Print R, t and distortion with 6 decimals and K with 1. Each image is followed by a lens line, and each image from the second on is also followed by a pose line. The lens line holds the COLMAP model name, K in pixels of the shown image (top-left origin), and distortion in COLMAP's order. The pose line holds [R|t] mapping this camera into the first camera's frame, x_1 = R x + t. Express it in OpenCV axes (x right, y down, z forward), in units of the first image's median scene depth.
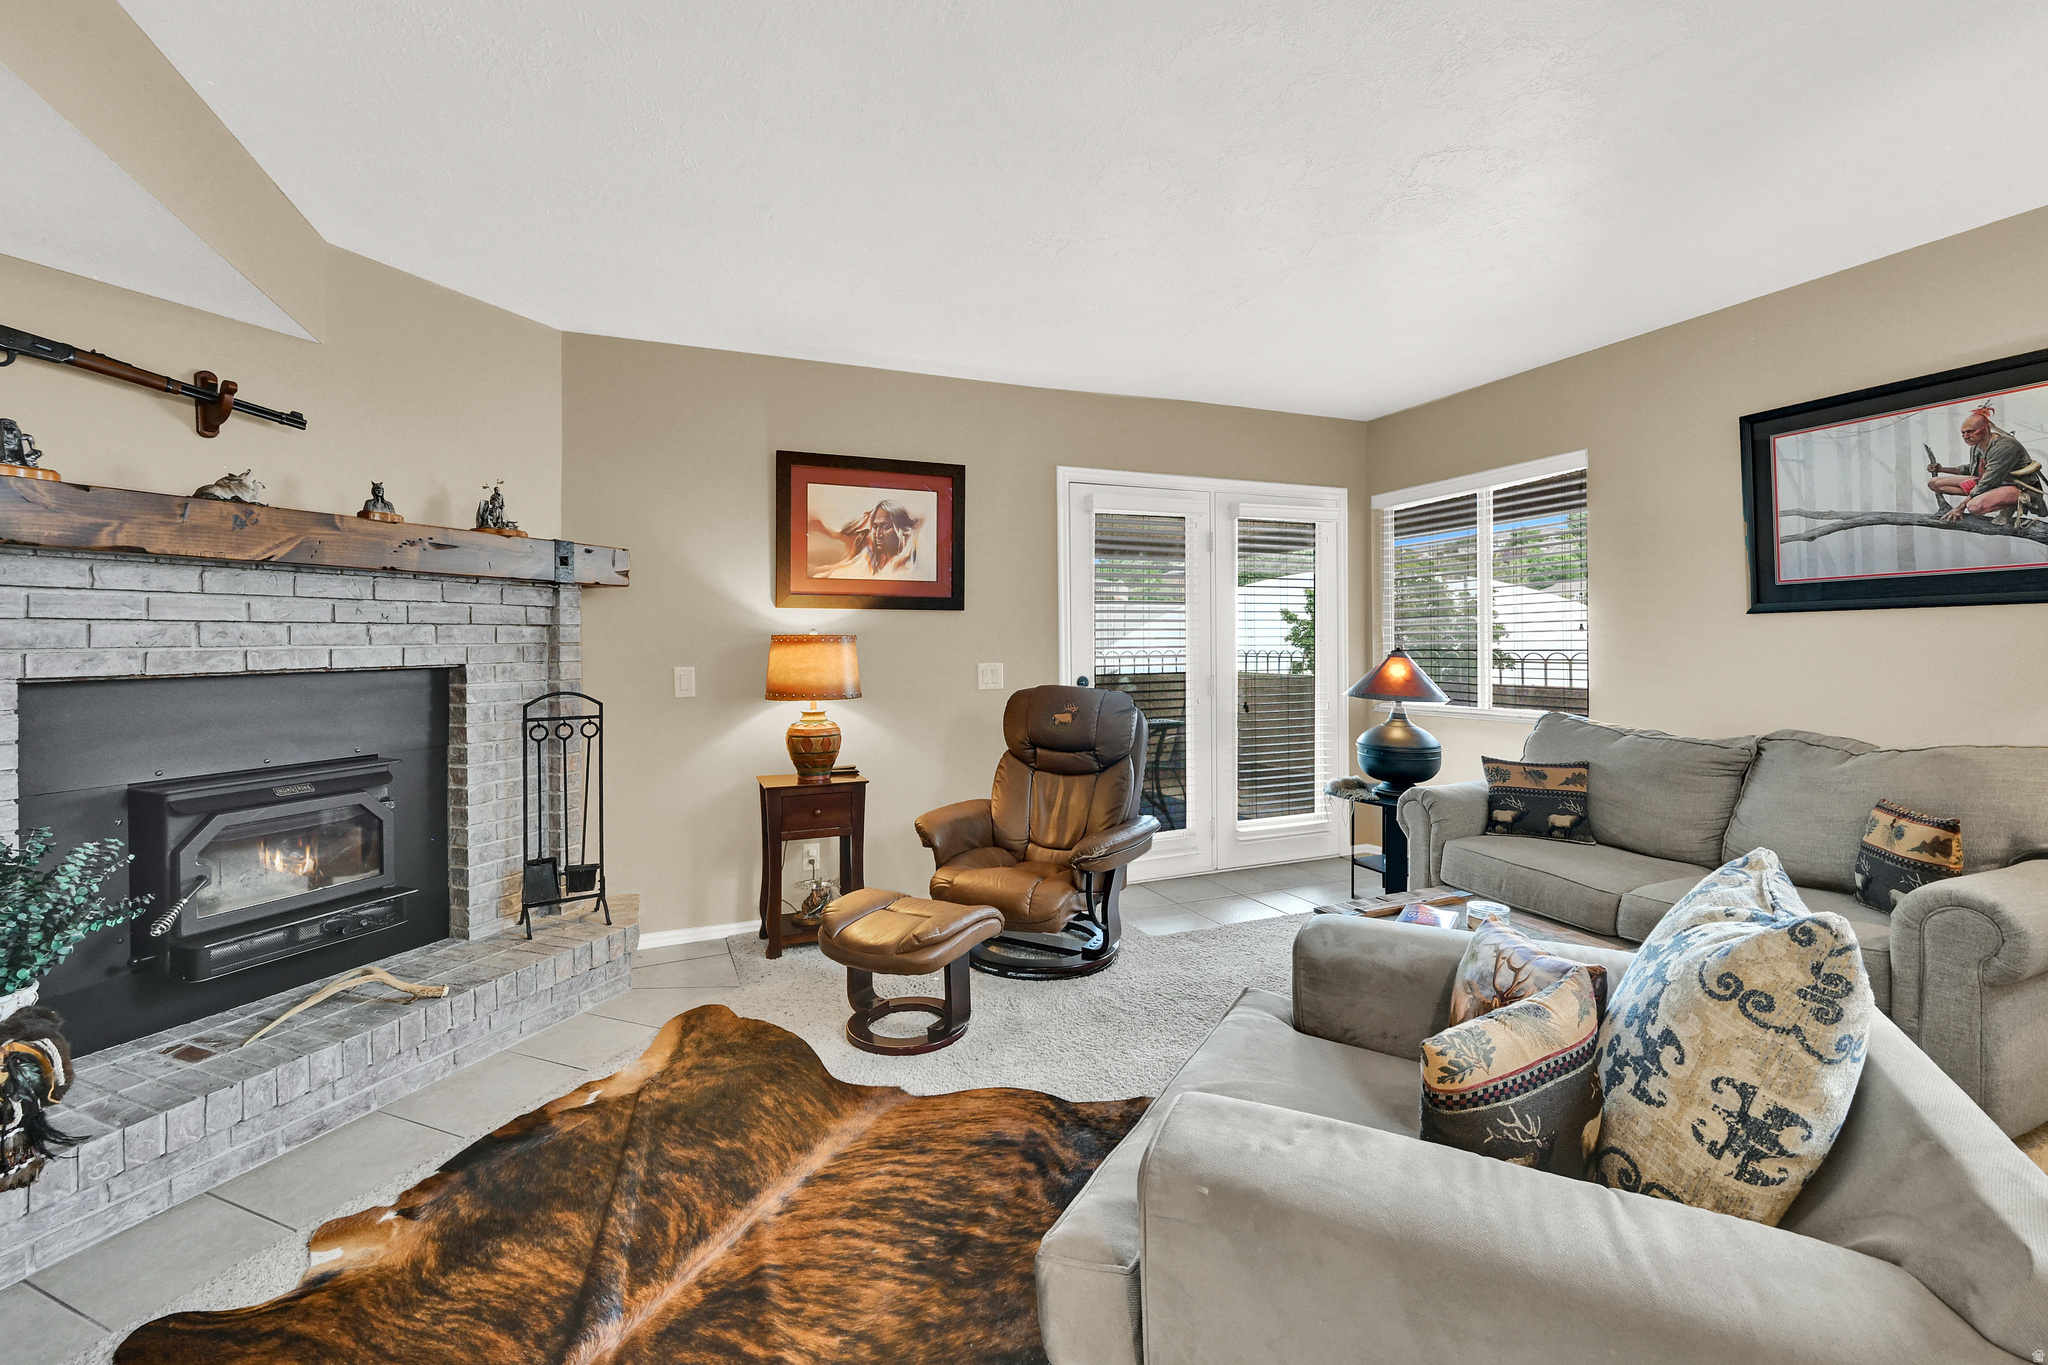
lens RADIAL K [[830.4, 0, 1024.1], [0, 830.4, 648.3], [0, 0, 1]] dist [-0.000202, 0.000538]
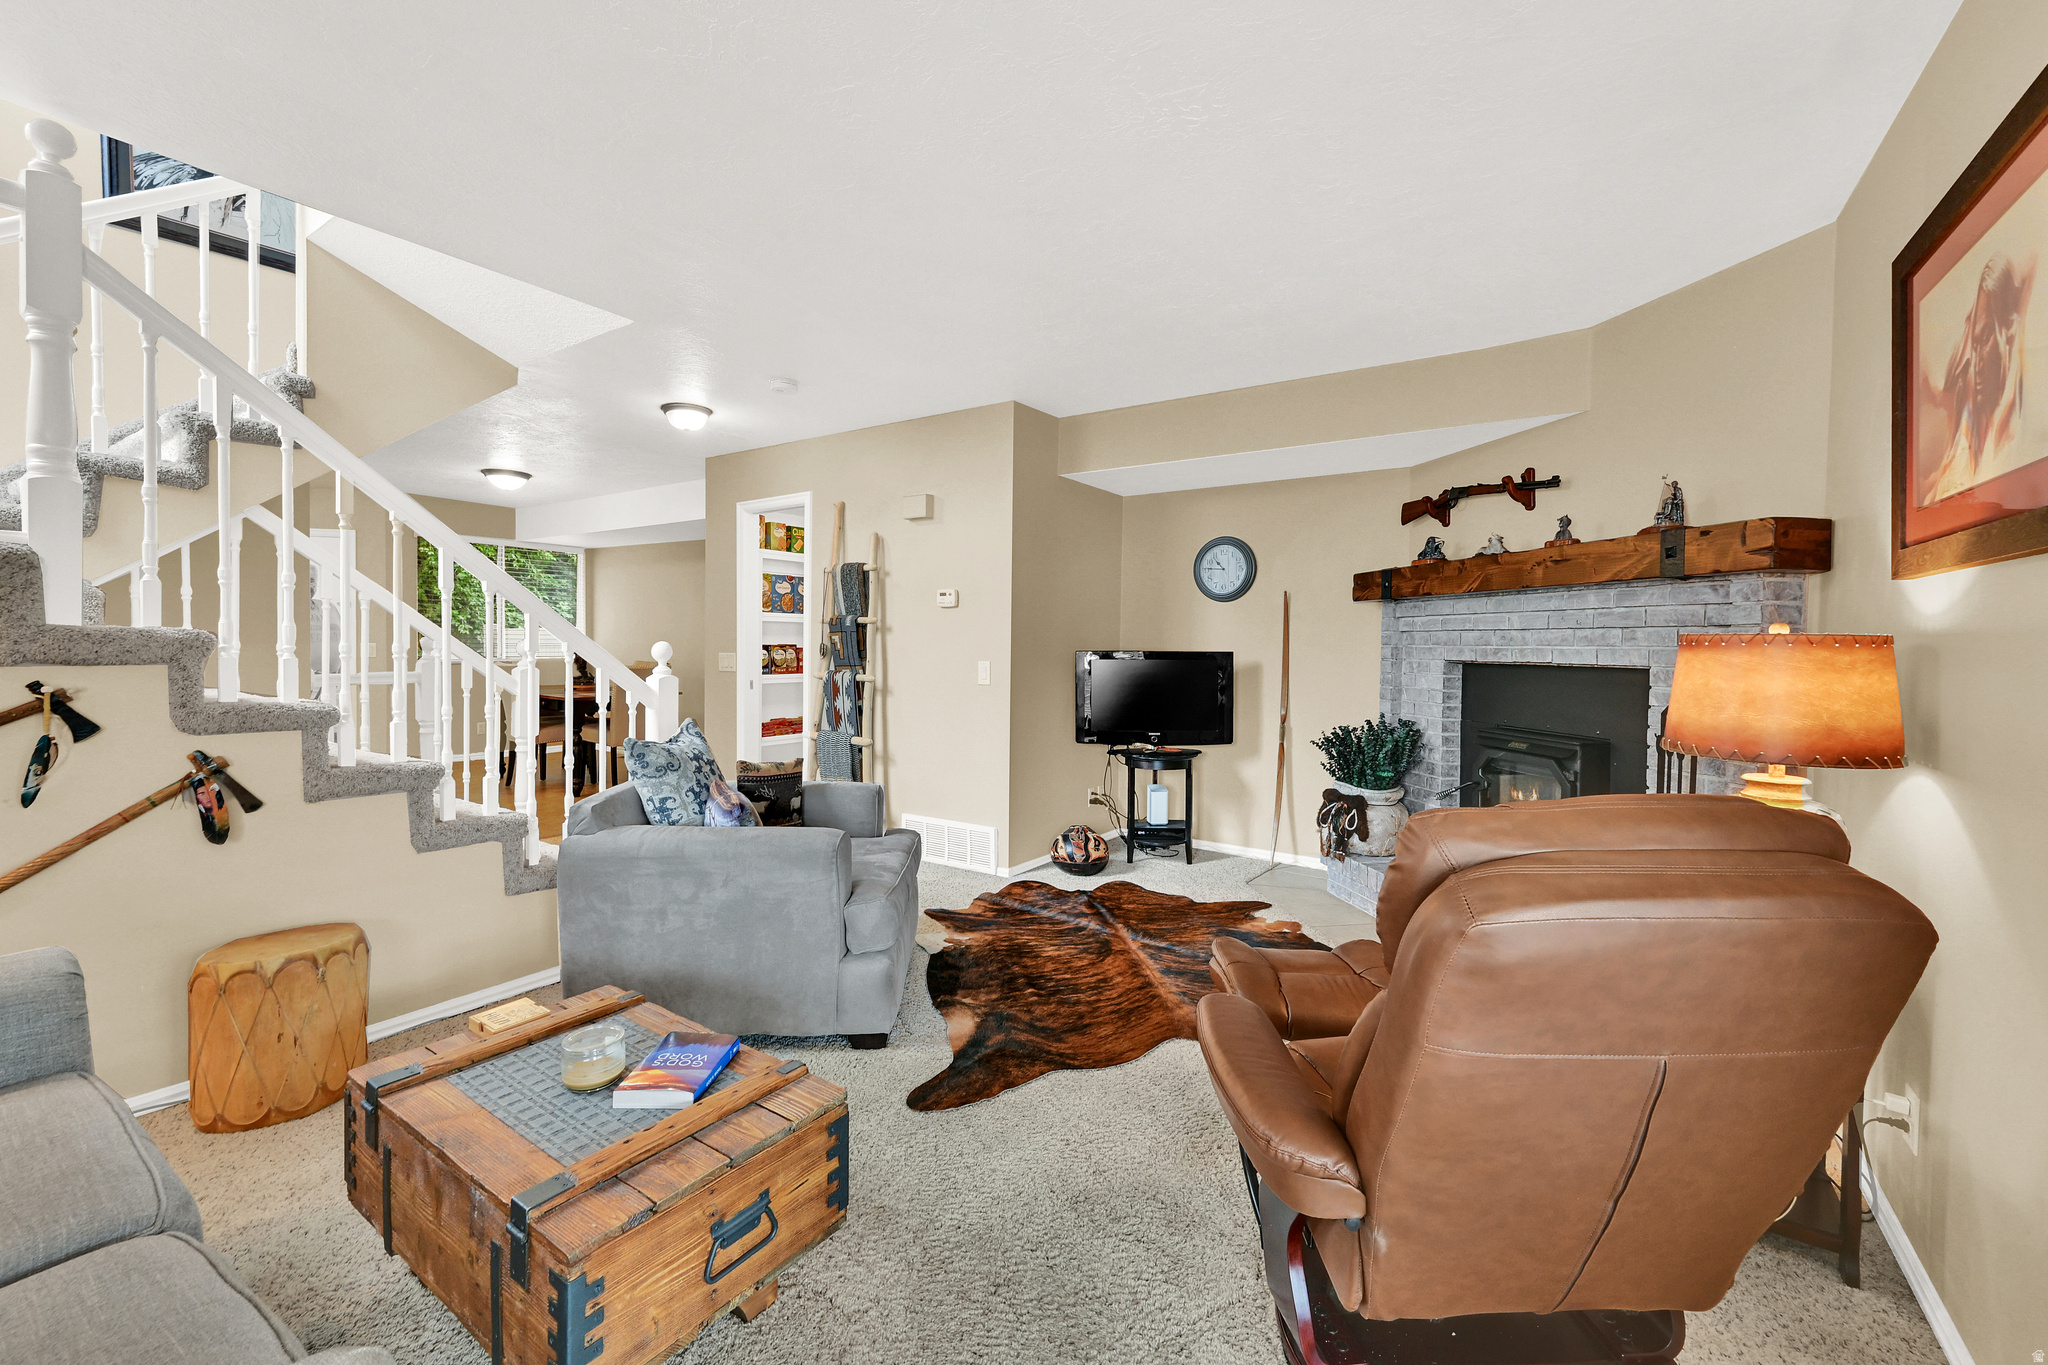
lens RADIAL K [[830.4, 0, 1024.1], [0, 830.4, 648.3], [0, 0, 1]] dist [-0.000202, 0.000538]
pose [[-0.839806, -0.002214, -0.542881, 0.487737], [-0.010460, 0.999872, 0.012103, -0.005246], [0.542785, 0.015843, -0.839722, 1.344753]]
